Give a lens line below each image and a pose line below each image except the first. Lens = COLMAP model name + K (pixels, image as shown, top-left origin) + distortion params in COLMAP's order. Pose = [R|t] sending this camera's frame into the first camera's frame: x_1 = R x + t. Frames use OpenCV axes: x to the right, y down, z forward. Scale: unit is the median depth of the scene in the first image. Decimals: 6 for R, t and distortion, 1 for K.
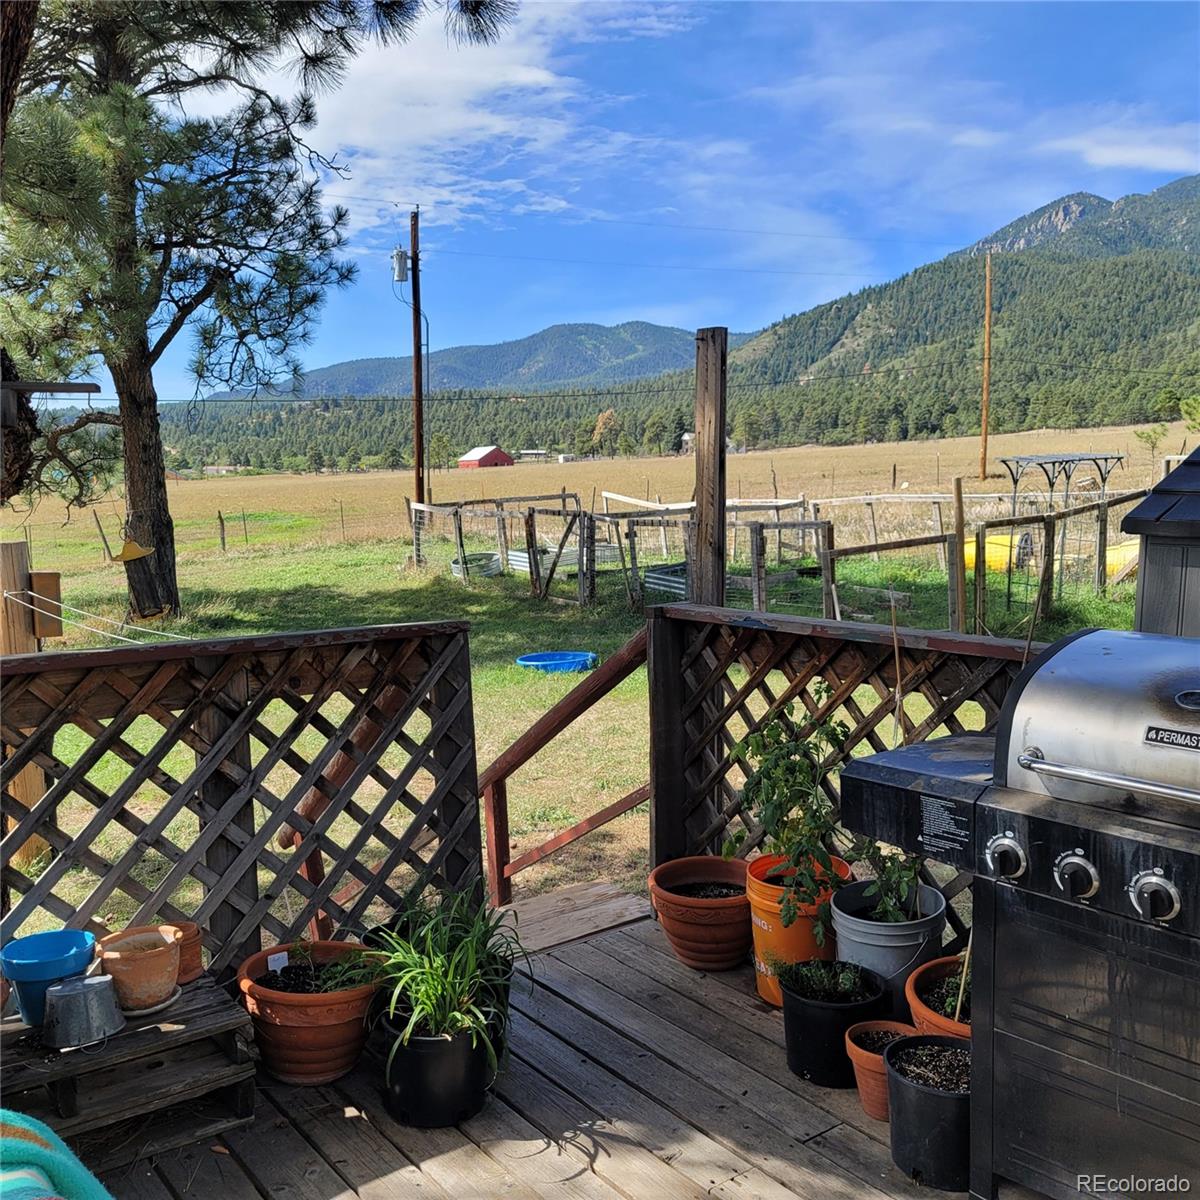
lens RADIAL K [[1211.4, 0, 601.4], [0, 1211.4, 613.3], [0, 0, 1]] dist [0.066389, -0.031342]
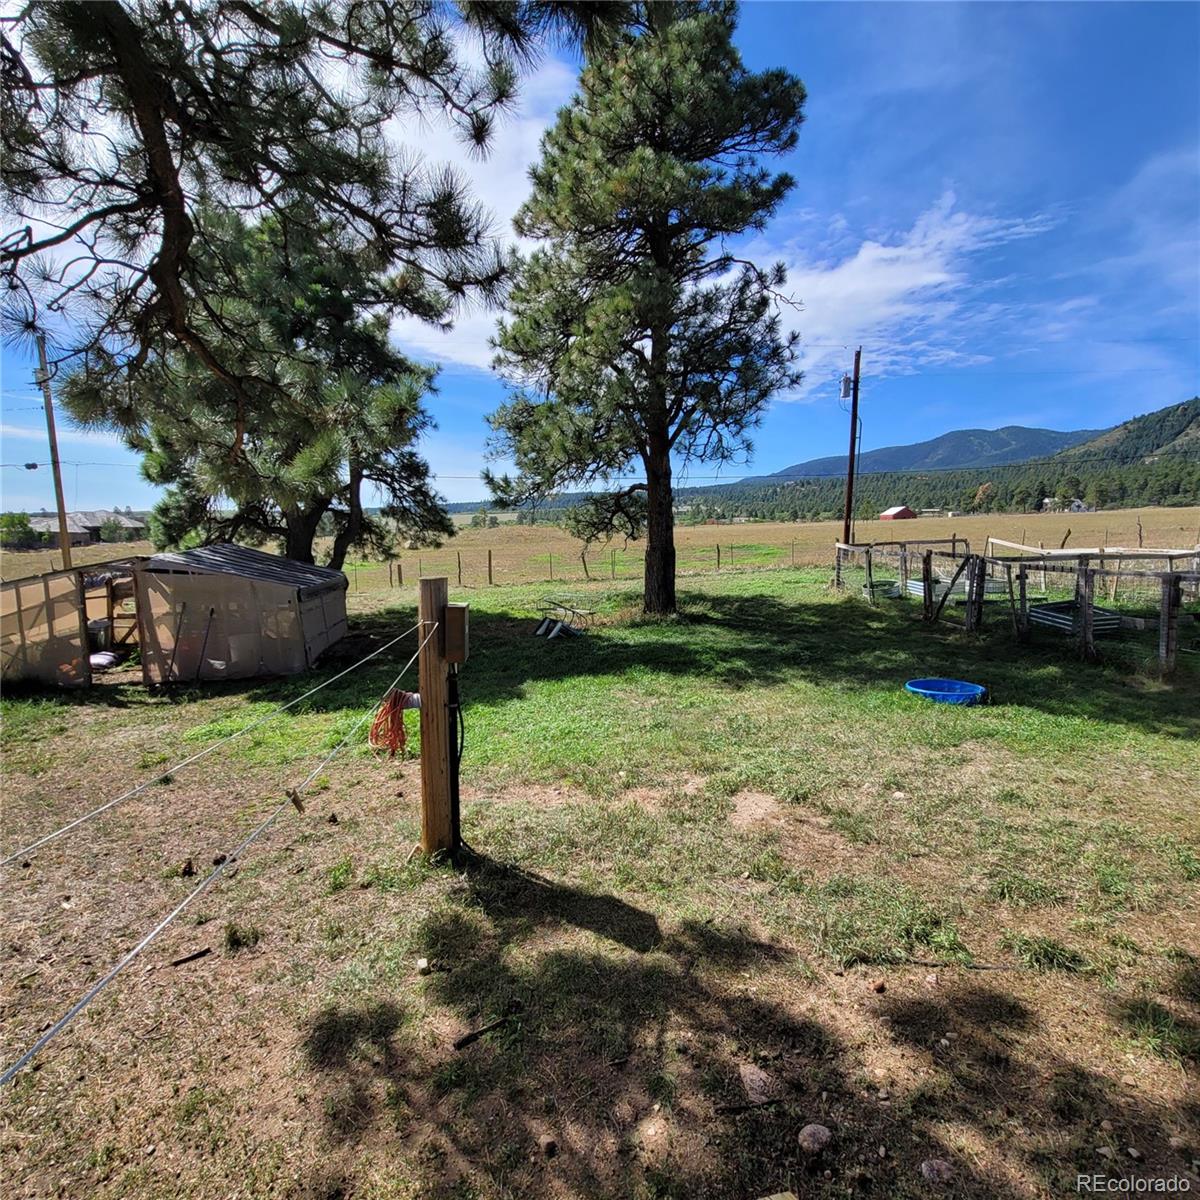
lens RADIAL K [[647.9, 0, 600.0], [0, 647.9, 600.0], [0, 0, 1]] dist [-0.007538, 0.003459]
pose [[0.865950, 0.072202, -0.494892, -0.008884], [-0.069422, 0.997298, 0.024027, -0.013968], [0.495290, 0.013550, 0.868622, 0.122236]]
